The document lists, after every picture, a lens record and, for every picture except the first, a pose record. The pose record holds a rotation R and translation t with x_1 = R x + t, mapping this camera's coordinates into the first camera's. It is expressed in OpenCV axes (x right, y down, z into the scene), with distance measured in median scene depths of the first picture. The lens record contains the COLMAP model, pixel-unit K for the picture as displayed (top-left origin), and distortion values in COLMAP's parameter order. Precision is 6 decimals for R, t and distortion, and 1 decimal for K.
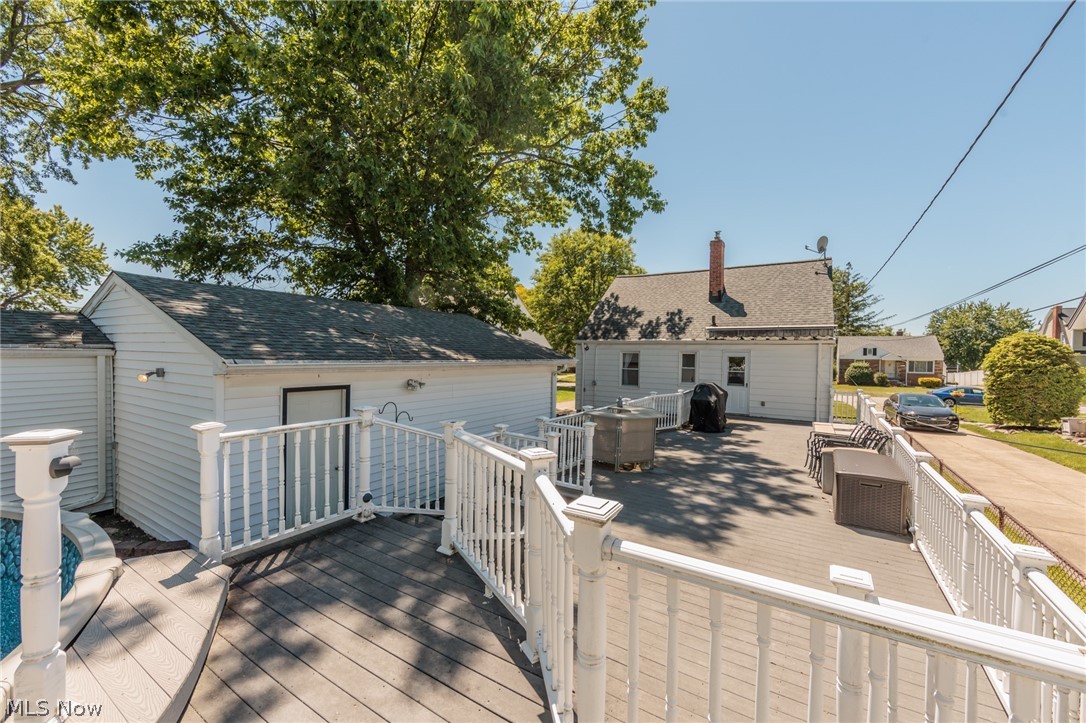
lens RADIAL K [[437.6, 0, 542.8], [0, 437.6, 360.8], [0, 0, 1]] dist [0.000088, -0.000352]
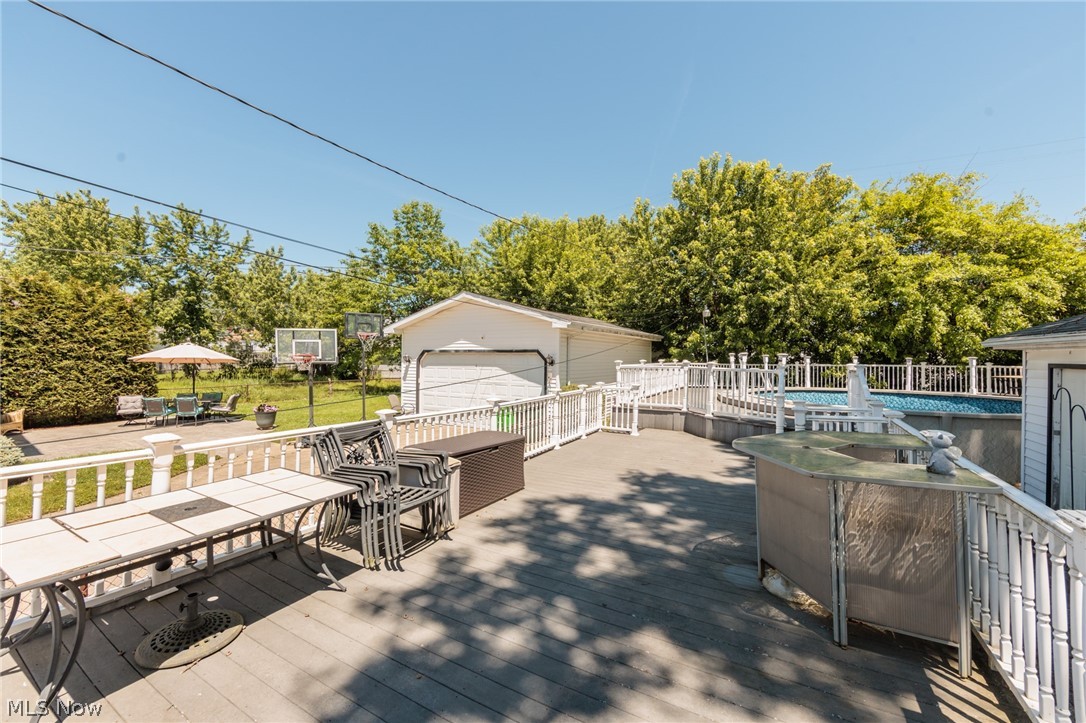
lens RADIAL K [[423.4, 0, 543.9], [0, 423.4, 360.6], [0, 0, 1]] dist [-0.003302, 0.000025]
pose [[-0.999247, -0.022074, -0.031924, 0.226514], [-0.022812, 0.999476, 0.022958, 0.020718], [0.031400, 0.023669, -0.999227, 0.666231]]
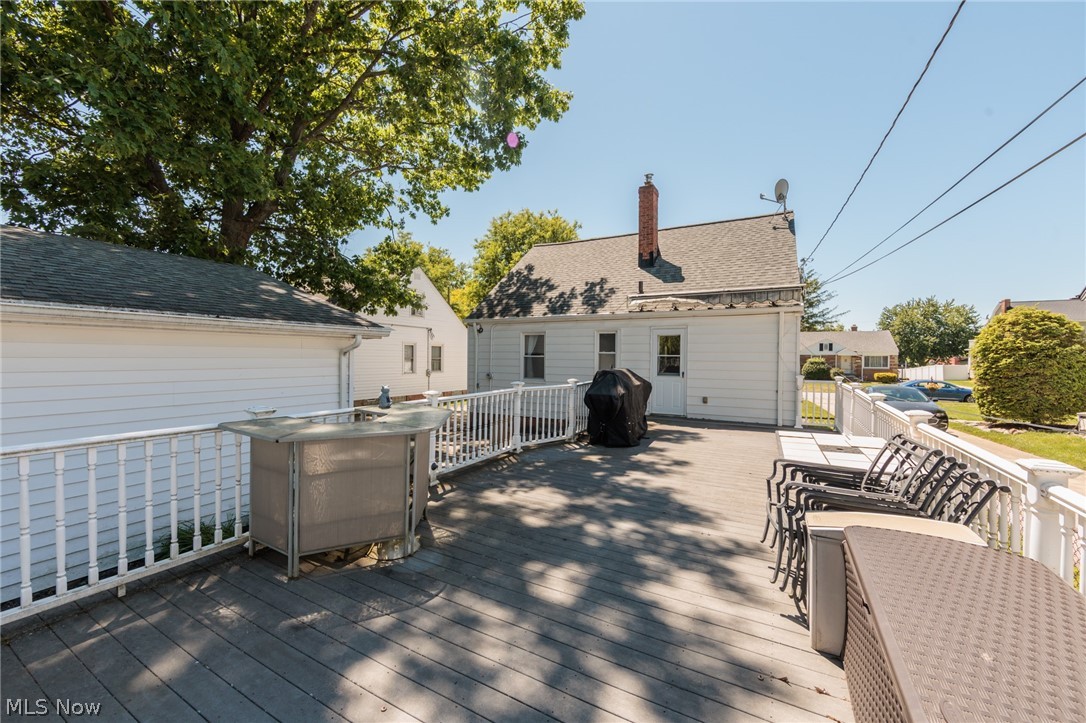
lens RADIAL K [[423.4, 0, 543.9], [0, 423.4, 360.6], [0, 0, 1]] dist [-0.003302, 0.000025]
pose [[0.997953, -0.007802, 0.063471, 0.172130], [0.008271, 0.999940, -0.007119, 0.031592], [-0.063412, 0.007630, 0.997958, 0.286078]]
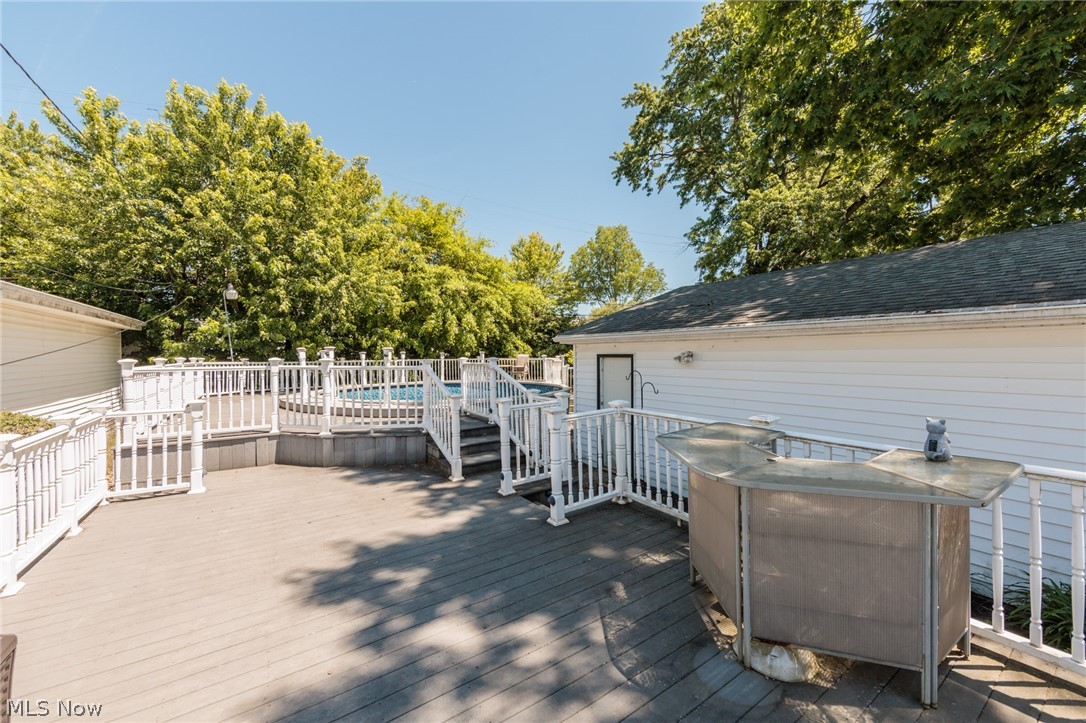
lens RADIAL K [[423.4, 0, 543.9], [0, 423.4, 360.6], [0, 0, 1]] dist [-0.003302, 0.000025]
pose [[-0.406549, -0.002410, -0.913626, 0.264846], [-0.015690, 0.999867, 0.004344, 0.027044], [0.913494, 0.016101, -0.406533, 0.477886]]
